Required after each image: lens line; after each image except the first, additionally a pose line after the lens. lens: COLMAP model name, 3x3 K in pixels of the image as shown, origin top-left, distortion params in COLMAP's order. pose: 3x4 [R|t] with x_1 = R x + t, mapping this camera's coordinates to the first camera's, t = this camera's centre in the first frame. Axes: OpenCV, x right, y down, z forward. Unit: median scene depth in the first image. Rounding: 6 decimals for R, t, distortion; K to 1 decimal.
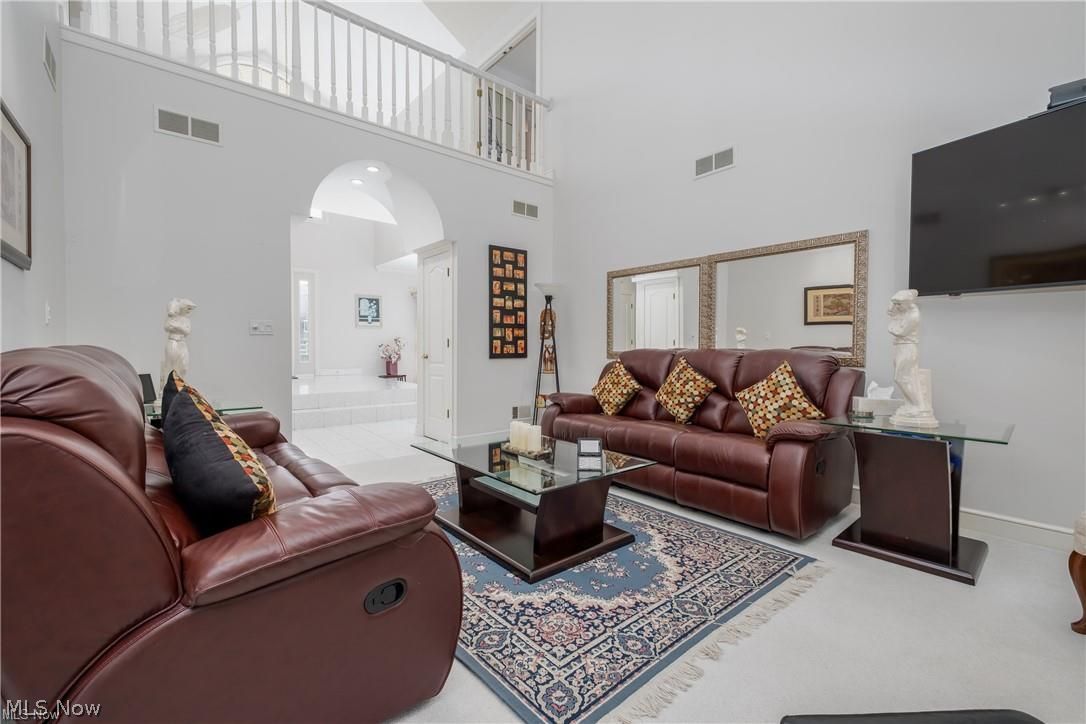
lens RADIAL K [[478.1, 0, 546.9], [0, 478.1, 356.8], [0, 0, 1]] dist [0.001953, -0.000058]
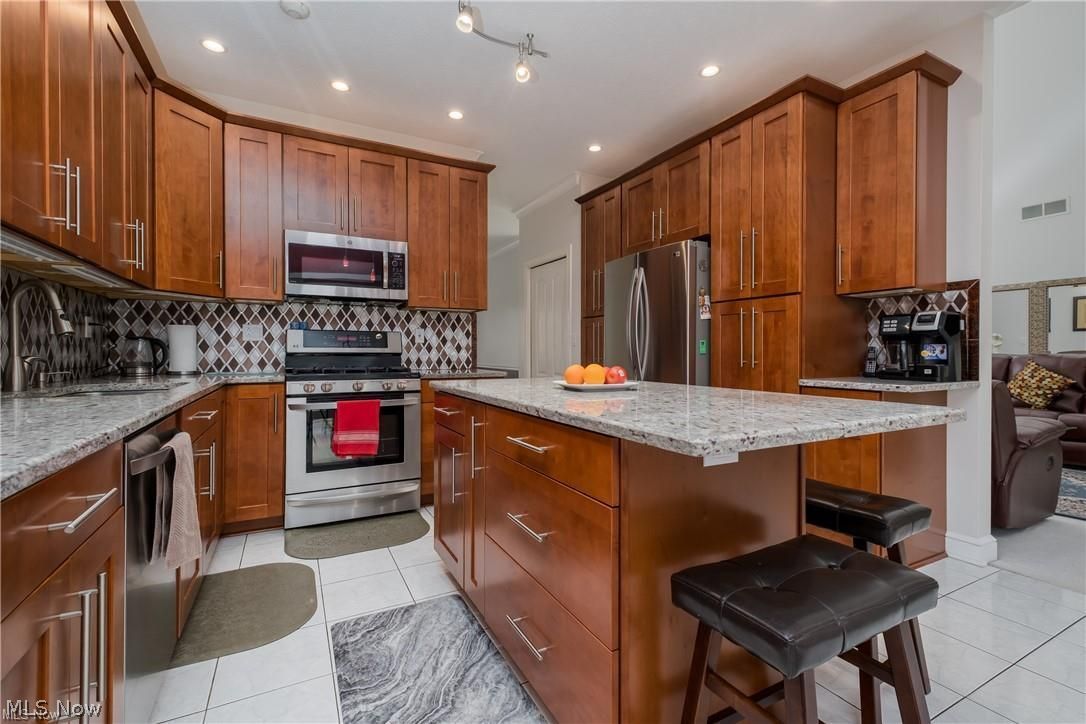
lens RADIAL K [[478.1, 0, 546.9], [0, 478.1, 356.8], [0, 0, 1]] dist [0.001953, -0.000058]
pose [[0.980453, -0.006920, -0.196632, -1.324299], [0.005052, 0.999937, -0.010001, -0.005054], [0.196689, 0.008812, 0.980426, -0.980689]]
